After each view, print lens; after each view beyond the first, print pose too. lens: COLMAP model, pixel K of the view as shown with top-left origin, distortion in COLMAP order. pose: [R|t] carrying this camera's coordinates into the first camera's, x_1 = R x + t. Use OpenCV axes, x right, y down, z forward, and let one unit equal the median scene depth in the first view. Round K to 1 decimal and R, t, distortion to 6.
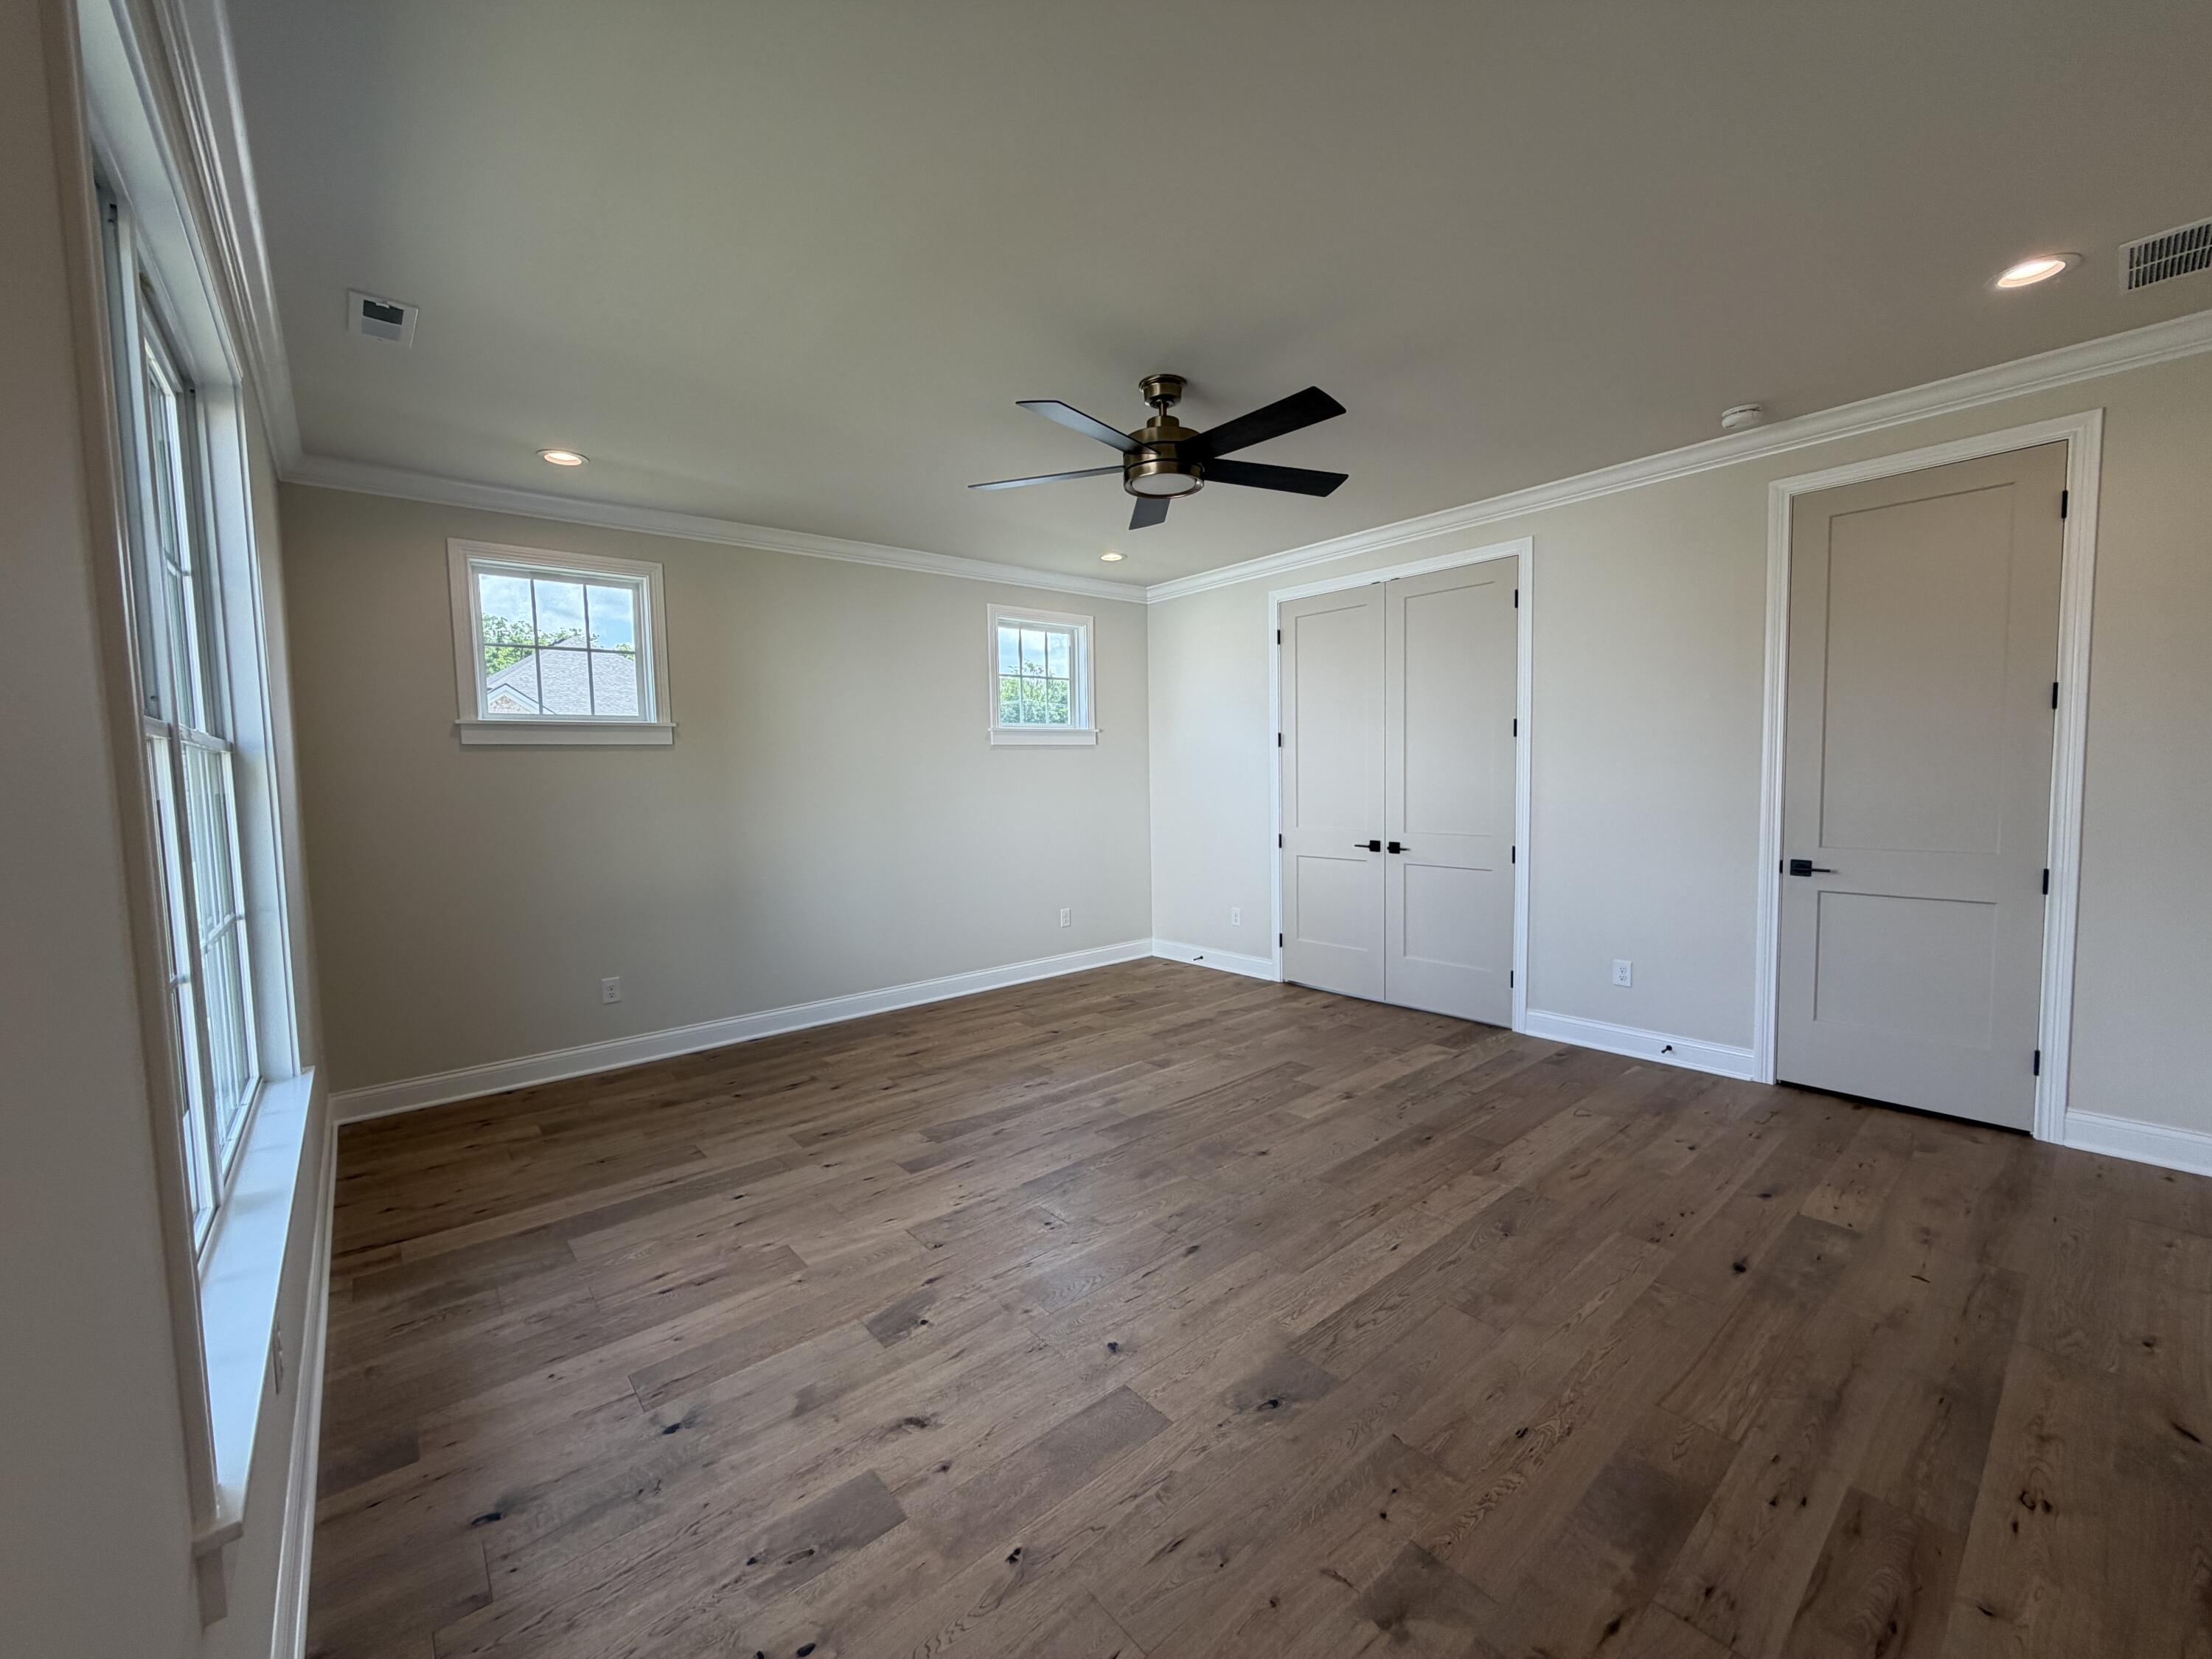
lens RADIAL K [[881.3, 0, 1102.4], [0, 881.3, 832.1], [0, 0, 1]] dist [-0.001330, 0.000669]
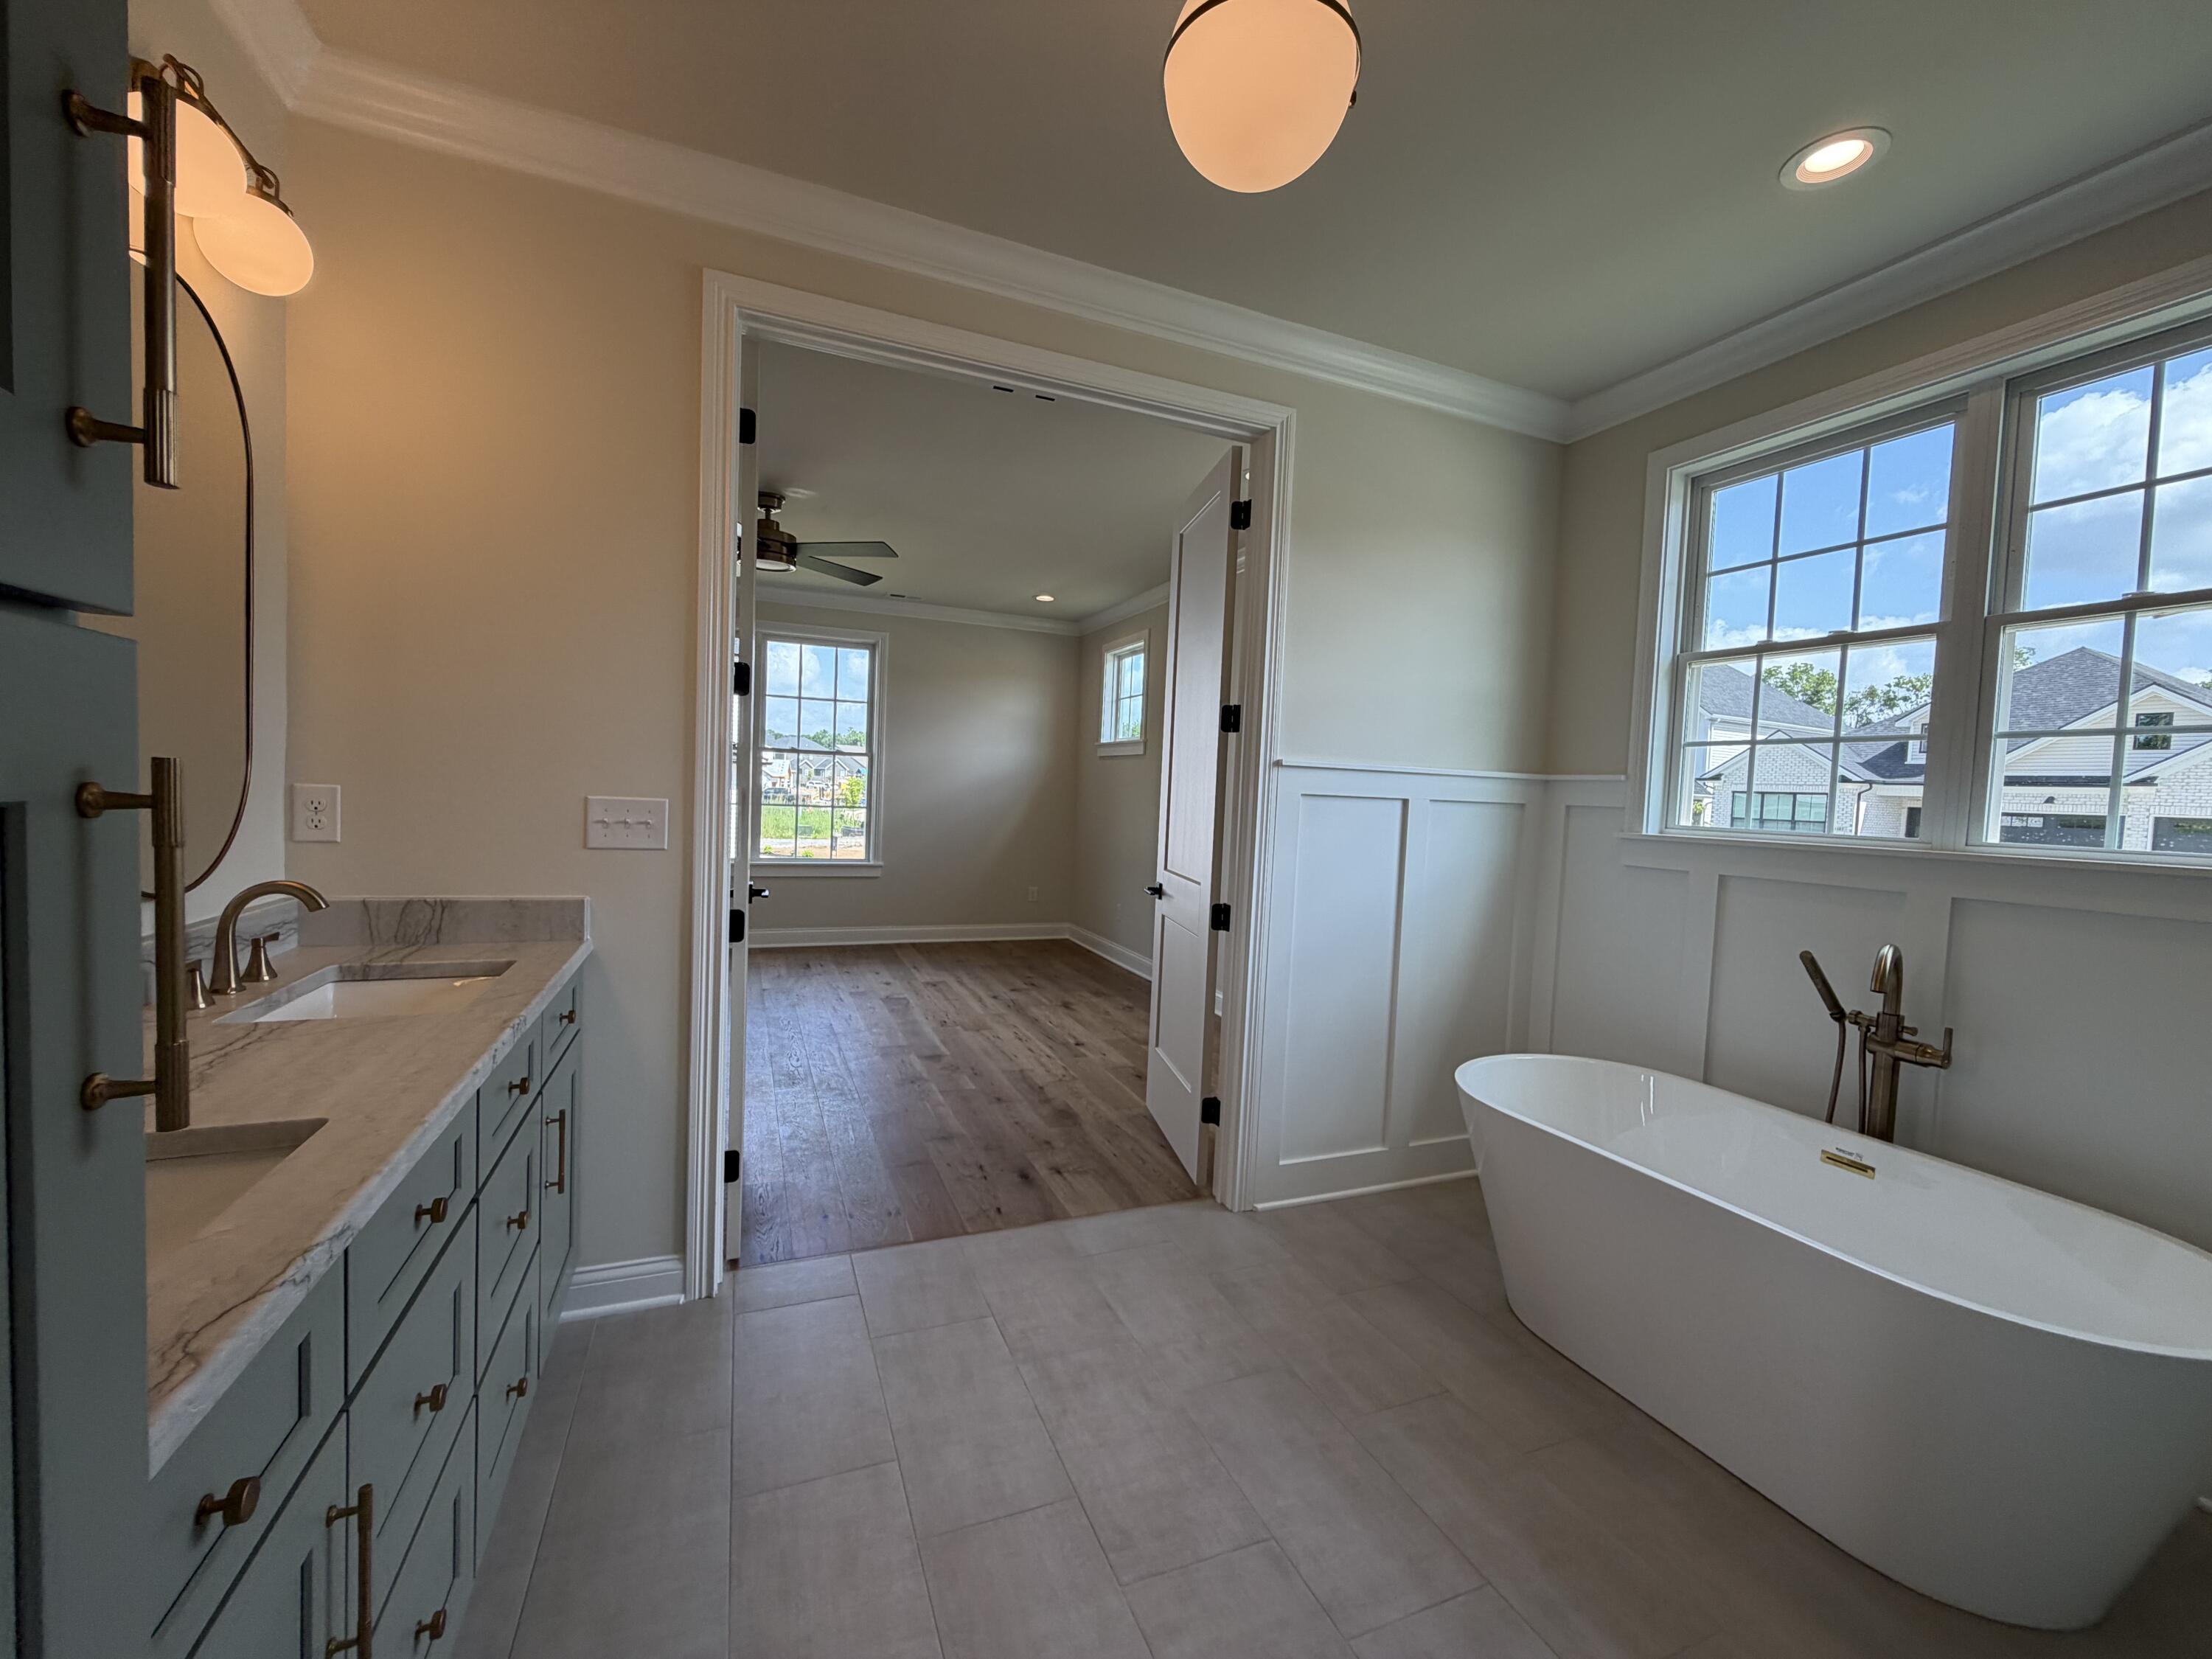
lens RADIAL K [[881.3, 0, 1105.3], [0, 881.3, 829.4], [0, 0, 1]] dist [-0.001330, 0.000669]
pose [[-0.303622, 0.050817, -0.951437, 0.980859], [-0.099312, 0.991449, 0.084647, -0.108521], [0.947603, 0.120190, -0.295979, 1.478053]]
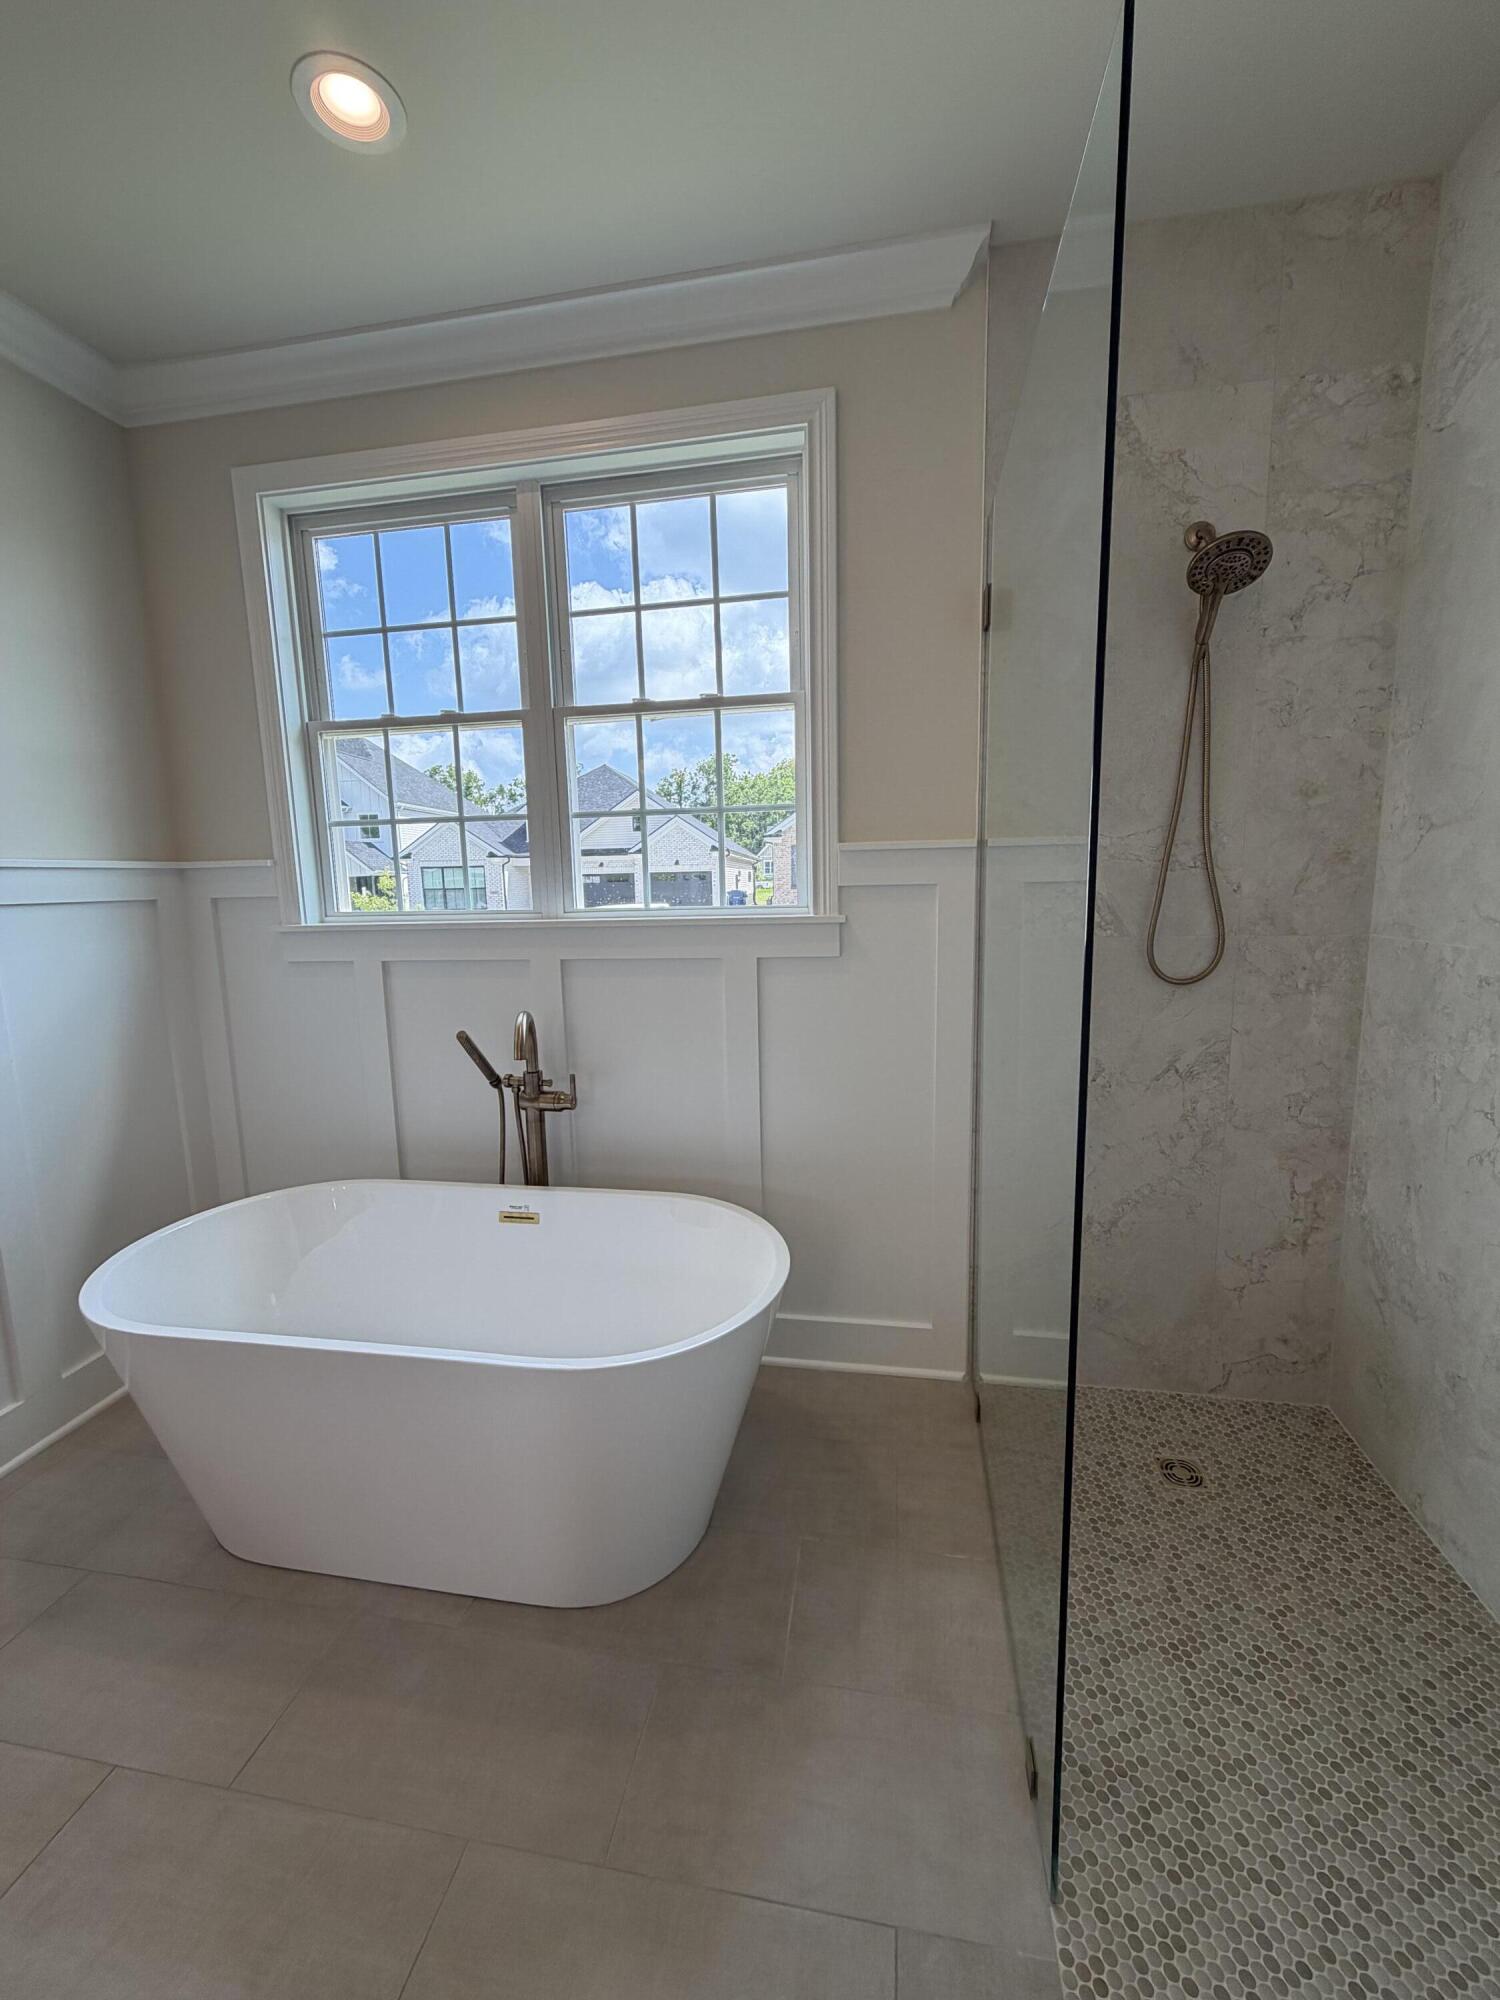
lens RADIAL K [[796.9, 0, 746.8], [0, 796.9, 998.8], [0, 0, 1]] dist [-0.001330, 0.000669]
pose [[0.637349, 0.120369, -0.761116, 0.720592], [-0.042522, 0.991713, 0.121229, -0.125956], [0.769401, -0.044901, 0.637186, 1.610797]]
